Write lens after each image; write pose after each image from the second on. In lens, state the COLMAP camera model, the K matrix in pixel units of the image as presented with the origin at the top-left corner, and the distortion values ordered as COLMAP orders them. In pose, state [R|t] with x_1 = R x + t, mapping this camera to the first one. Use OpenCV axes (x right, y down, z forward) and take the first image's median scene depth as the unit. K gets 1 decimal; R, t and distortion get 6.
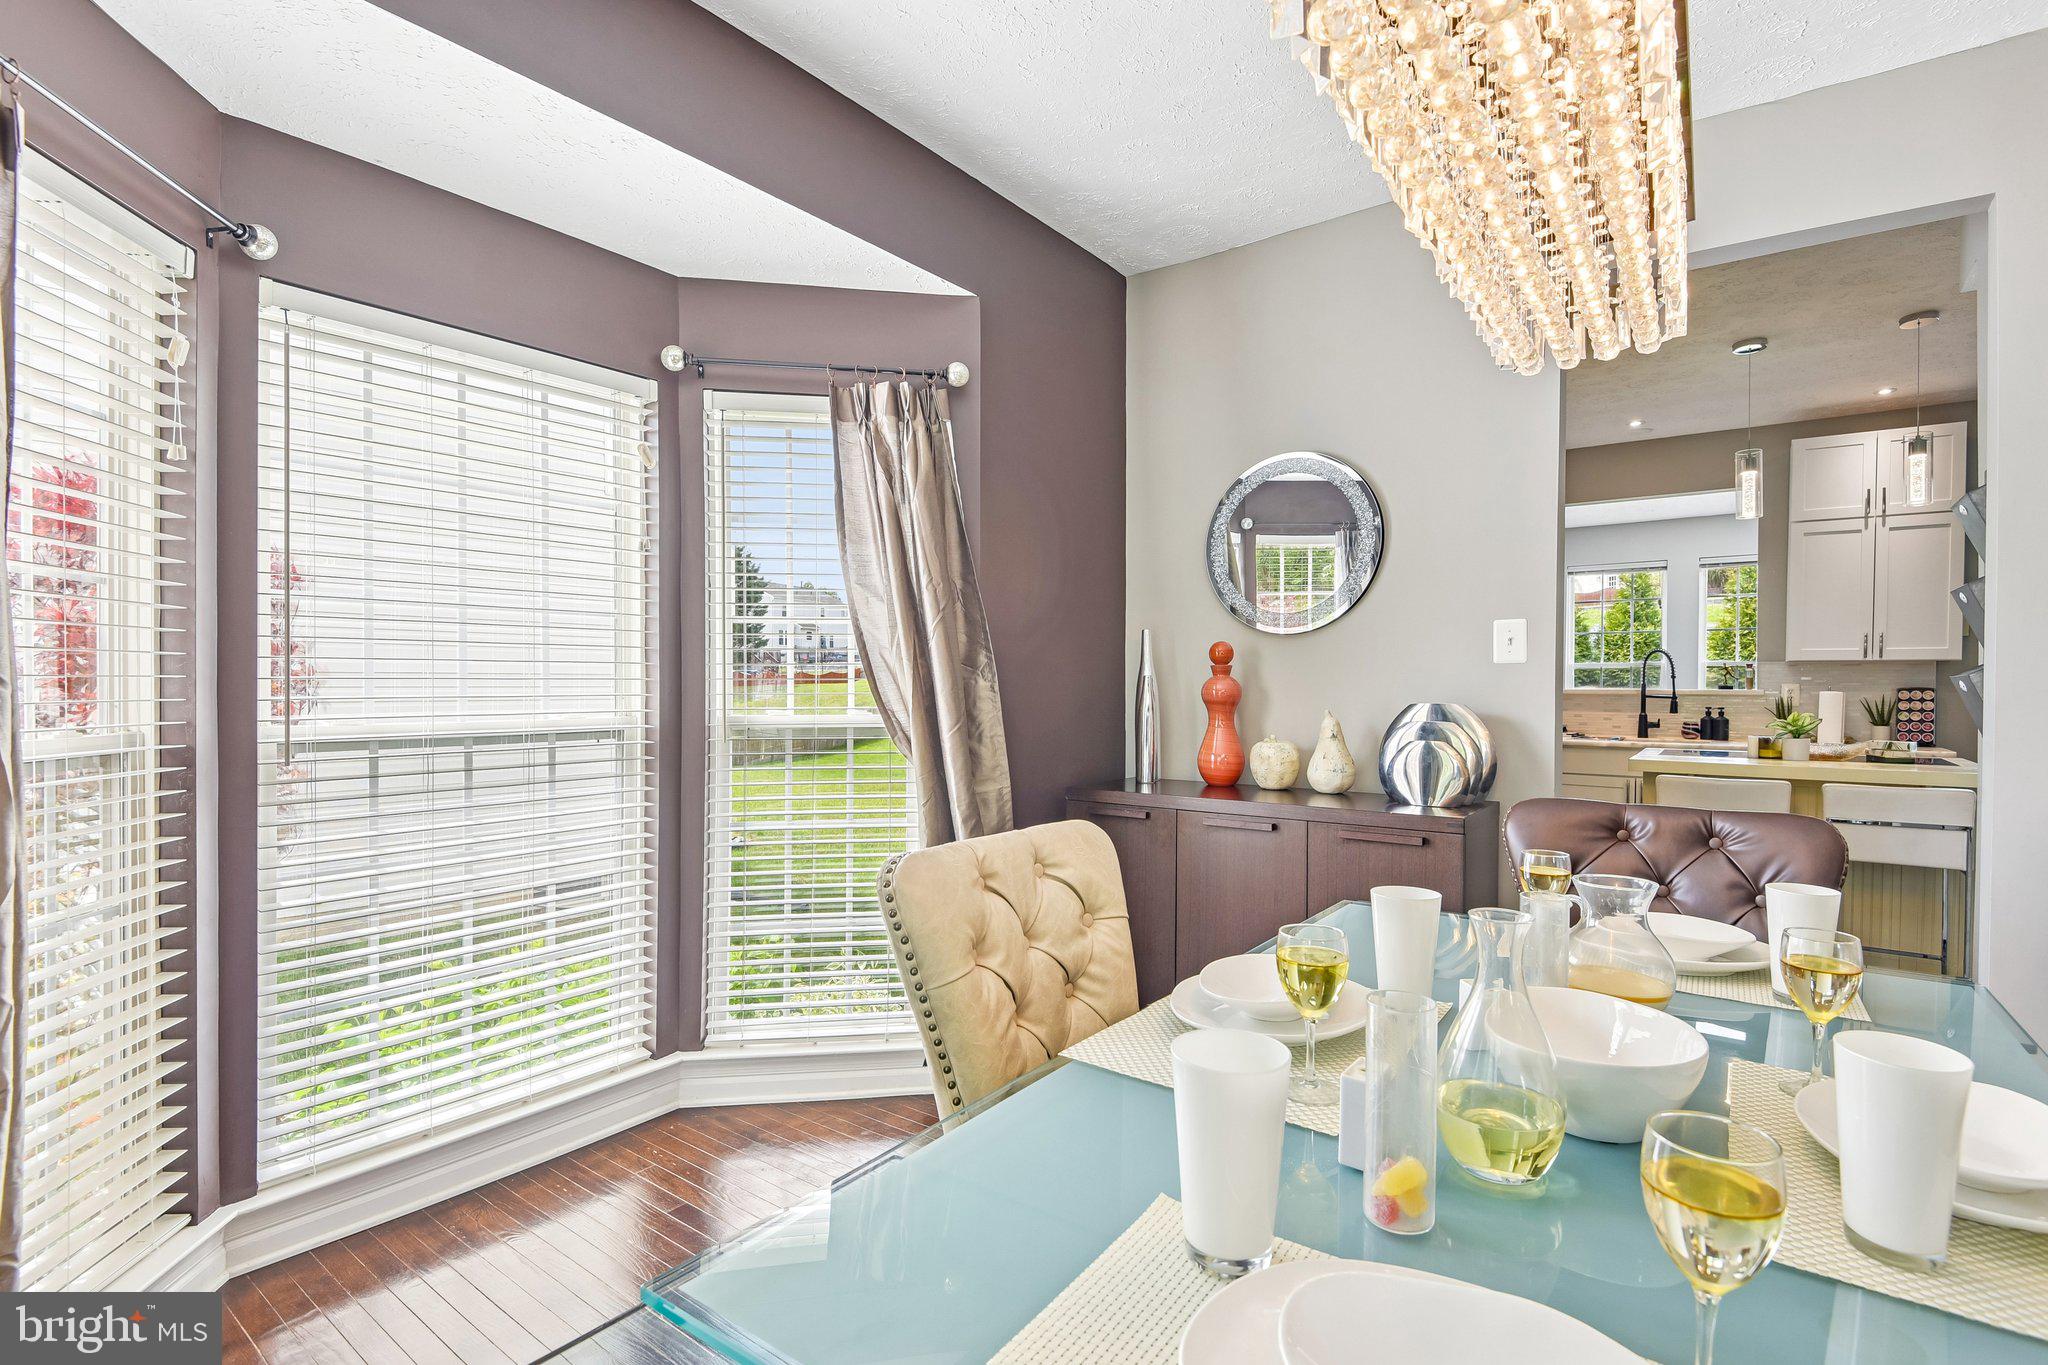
lens RADIAL K [[994.0, 0, 1024.0], [0, 994.0, 682.5], [0, 0, 1]] dist [0.000088, -0.016305]
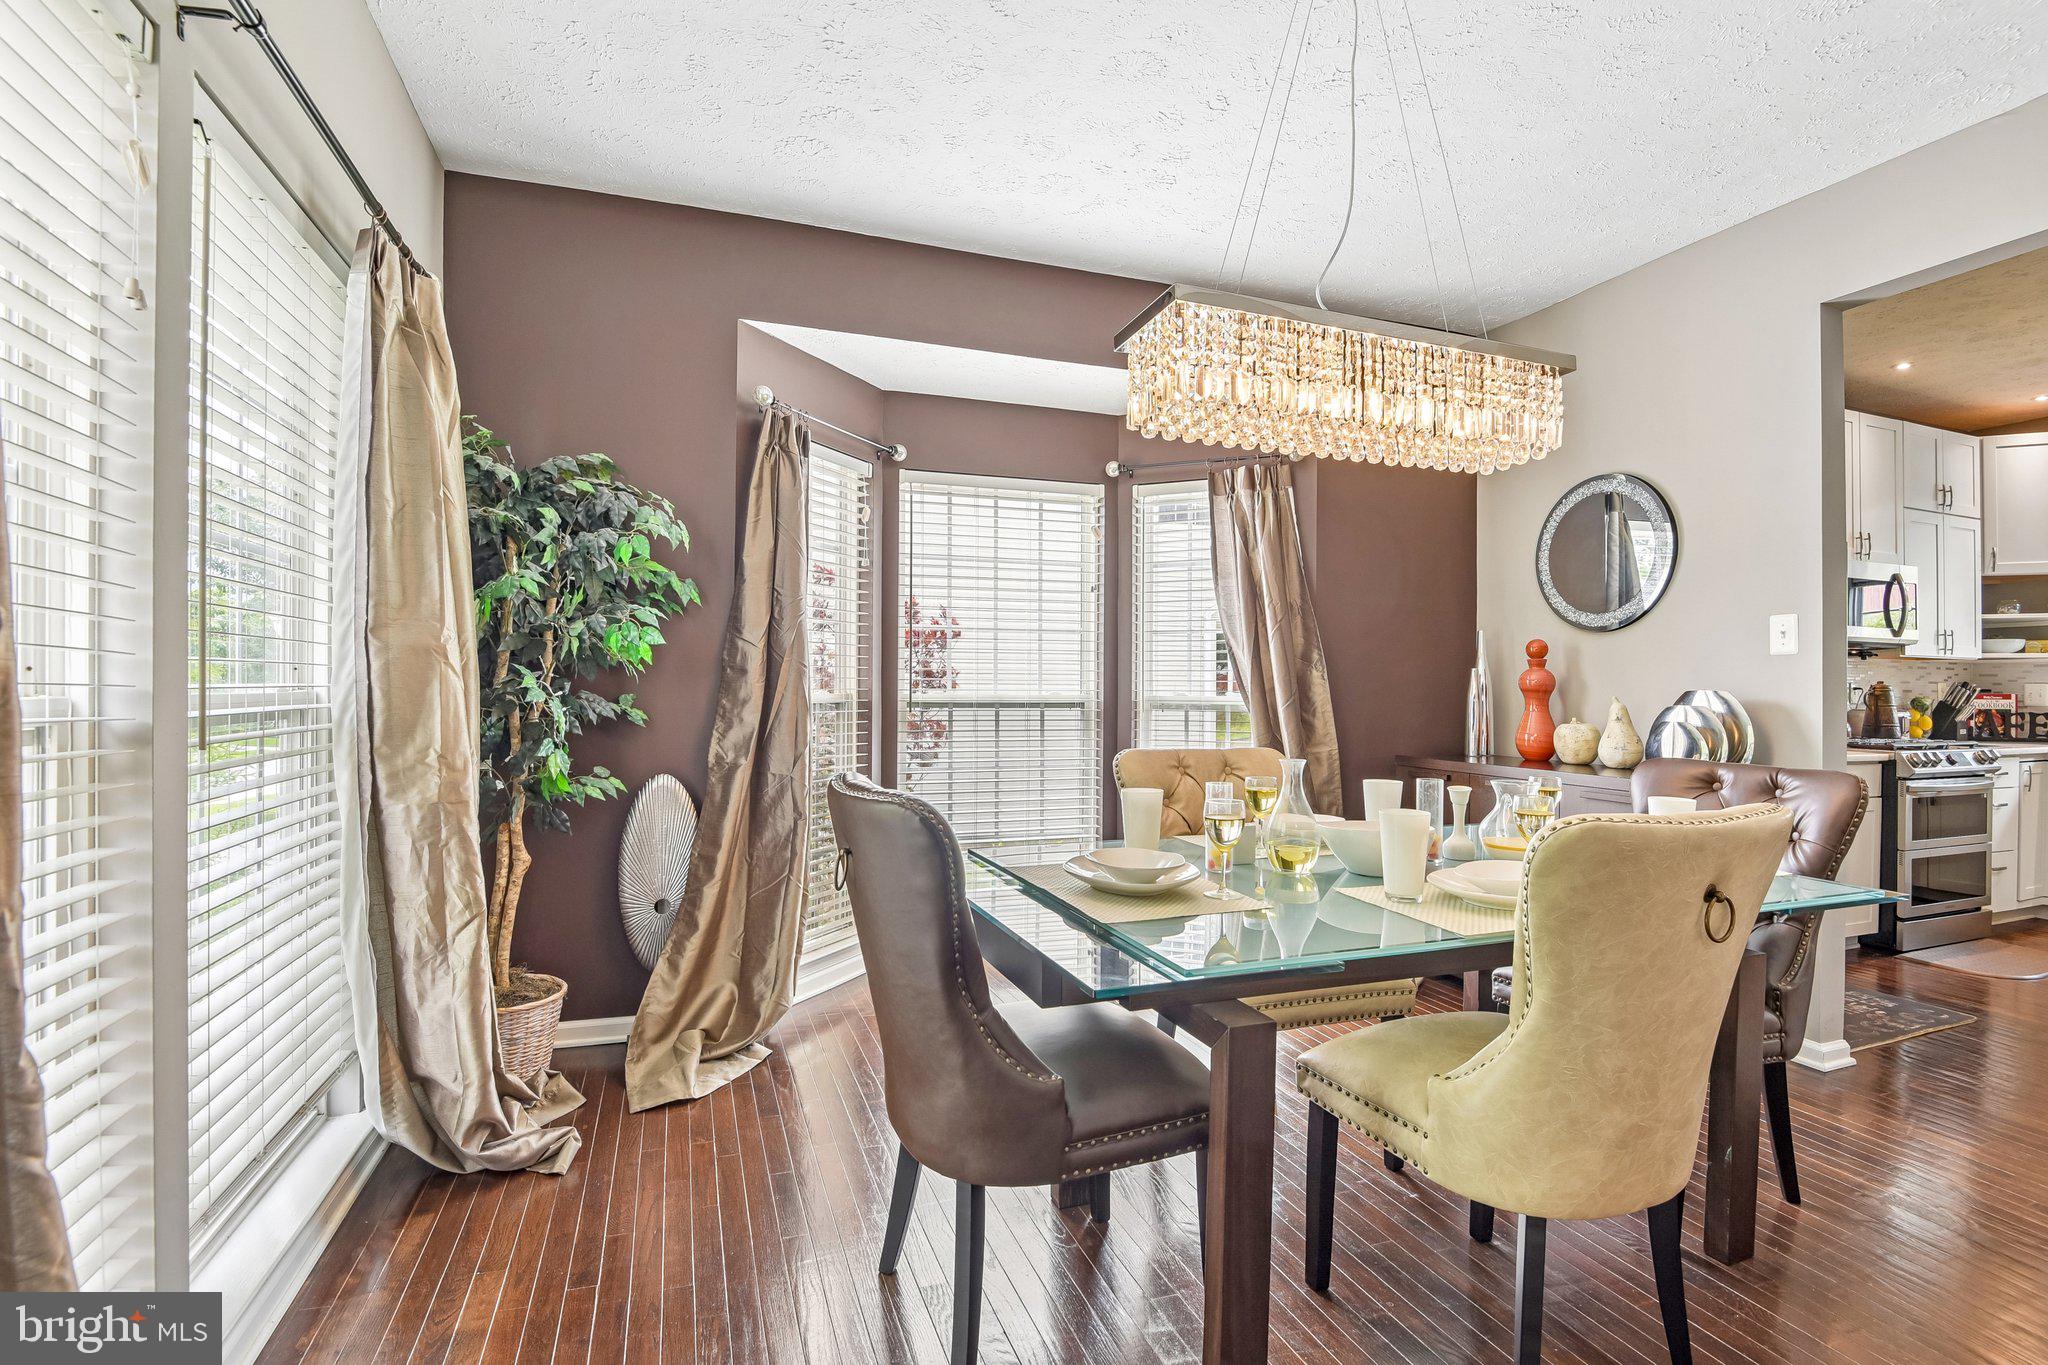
lens RADIAL K [[969.8, 0, 1030.7], [0, 969.8, 699.4], [0, 0, 1]] dist [-0.000542, -0.000476]
pose [[0.818470, 0.010155, -0.574460, 0.481639], [-0.004788, 0.999930, 0.010855, 0.028663], [0.574529, -0.006134, 0.818461, -0.386290]]
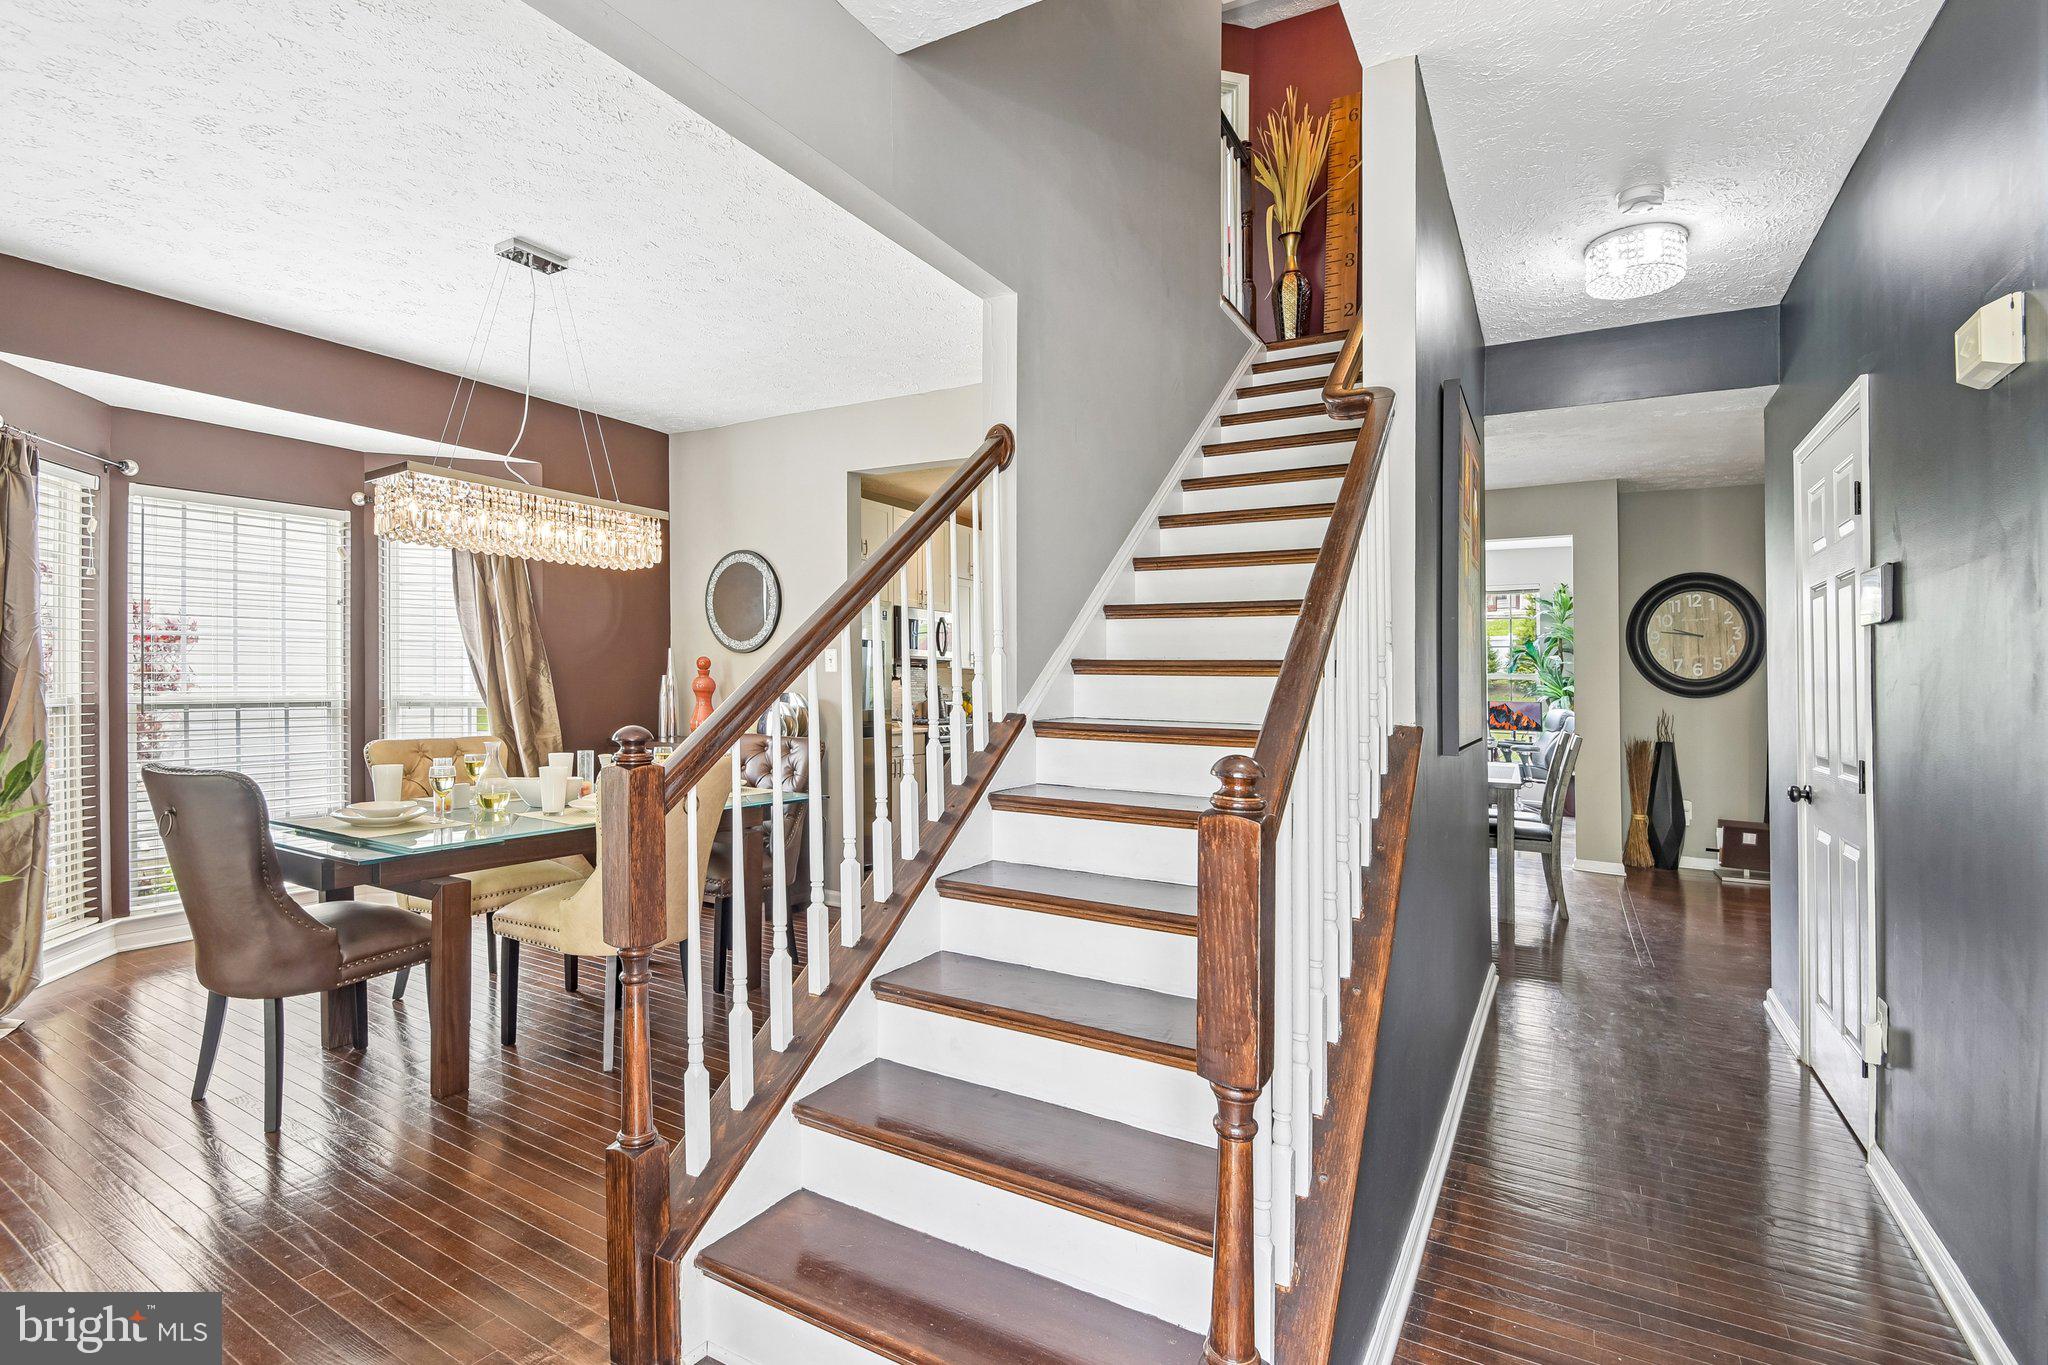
lens RADIAL K [[961.8, 0, 1018.7], [0, 961.8, 685.0], [0, 0, 1]] dist [-0.038197, -0.007958]
pose [[0.996124, 0.005417, 0.087796, 0.787707], [-0.006066, 0.999956, 0.007133, -0.003472], [-0.087754, -0.007638, 0.996113, -0.935710]]
